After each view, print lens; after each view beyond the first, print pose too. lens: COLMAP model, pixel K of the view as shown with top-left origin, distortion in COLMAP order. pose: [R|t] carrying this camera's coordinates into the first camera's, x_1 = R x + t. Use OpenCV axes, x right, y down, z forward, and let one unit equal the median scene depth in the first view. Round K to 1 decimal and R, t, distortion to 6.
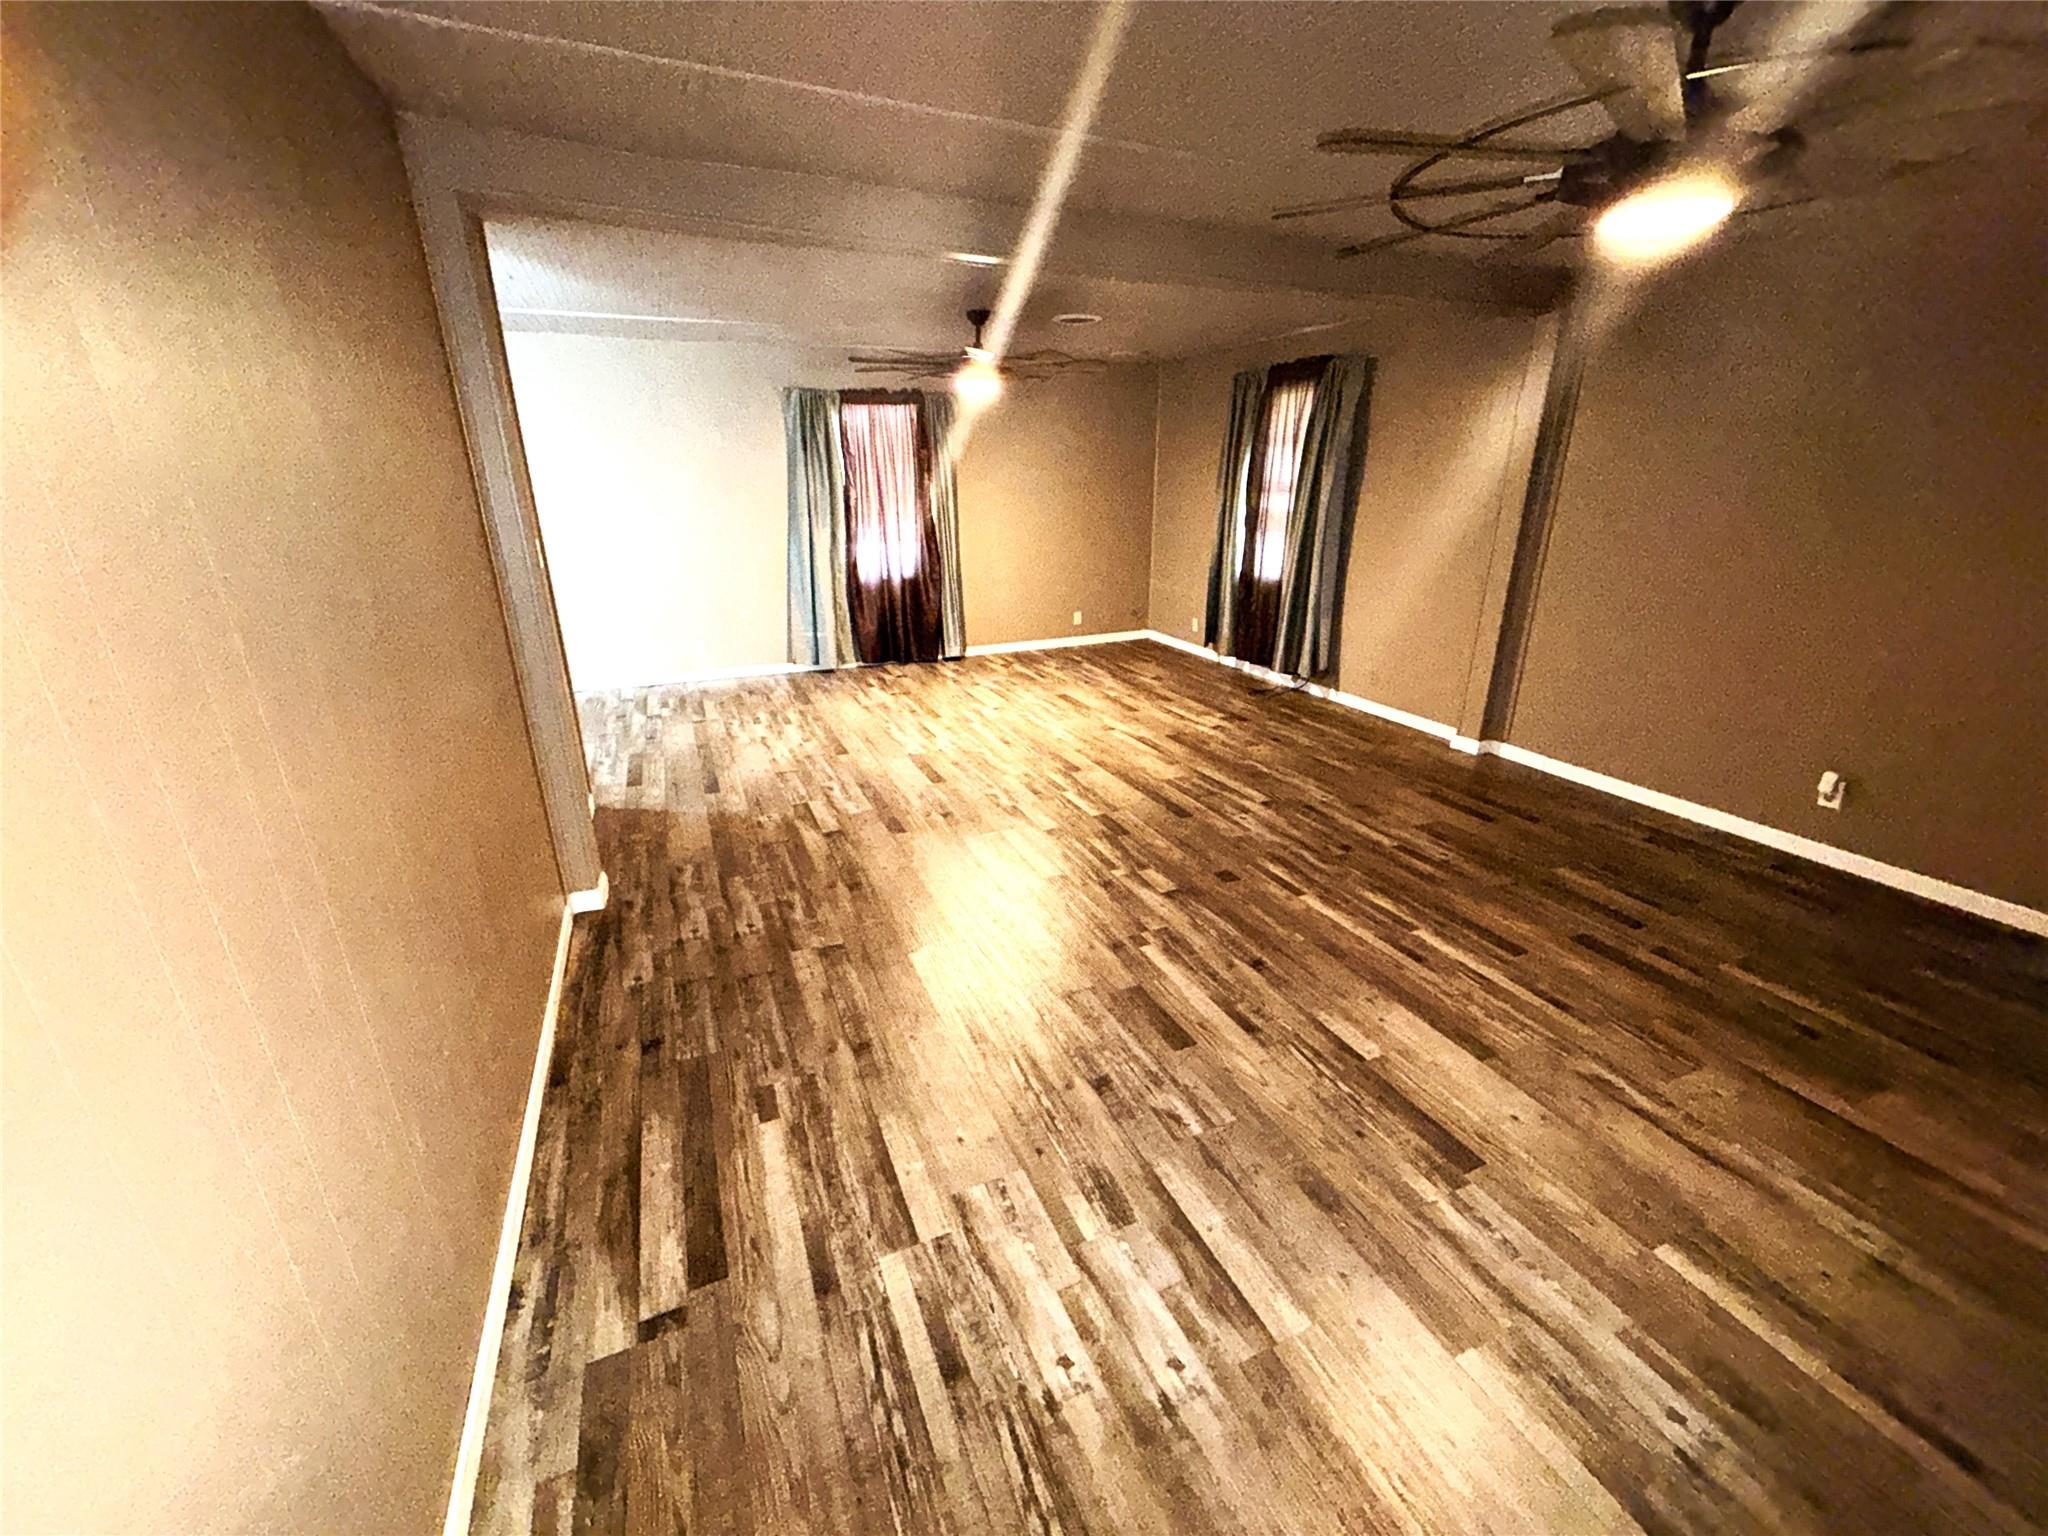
lens RADIAL K [[819.3, 0, 1020.6], [0, 819.3, 762.4], [0, 0, 1]] dist [0.001669, 0.000594]
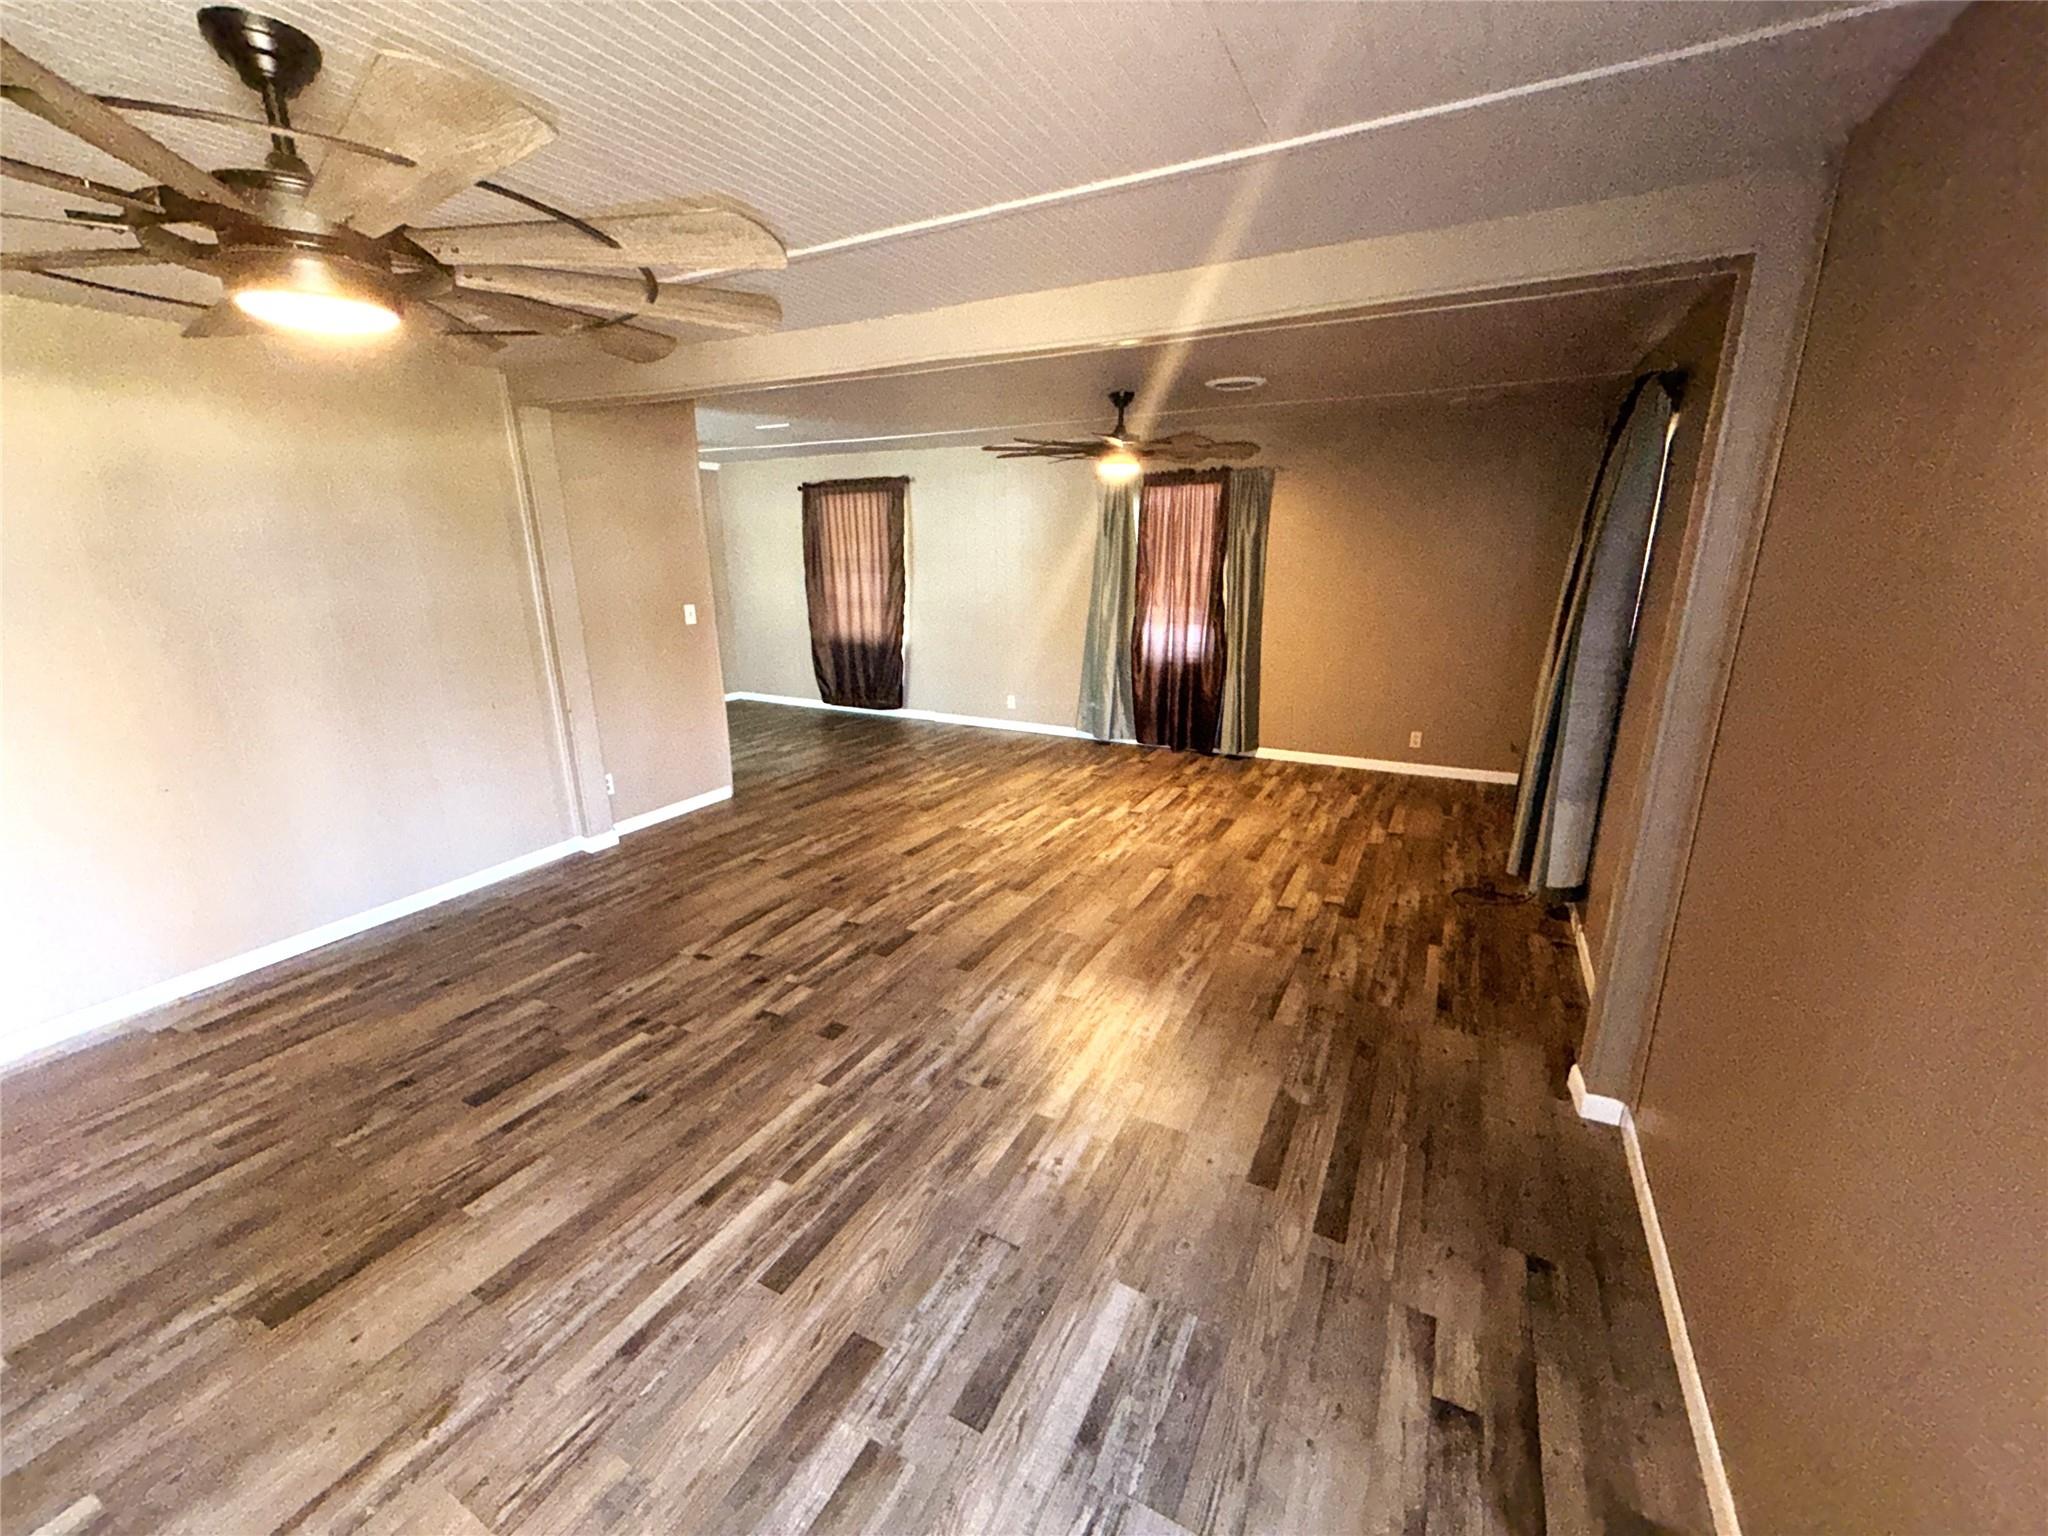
lens RADIAL K [[819.3, 0, 1033.9], [0, 819.3, 767.8], [0, 0, 1]] dist [0.001669, 0.000594]
pose [[0.626938, 0.207925, -0.750810, 0.754251], [-0.254226, 0.965573, 0.055118, -0.179260], [0.736423, 0.156320, 0.658214, 0.414780]]
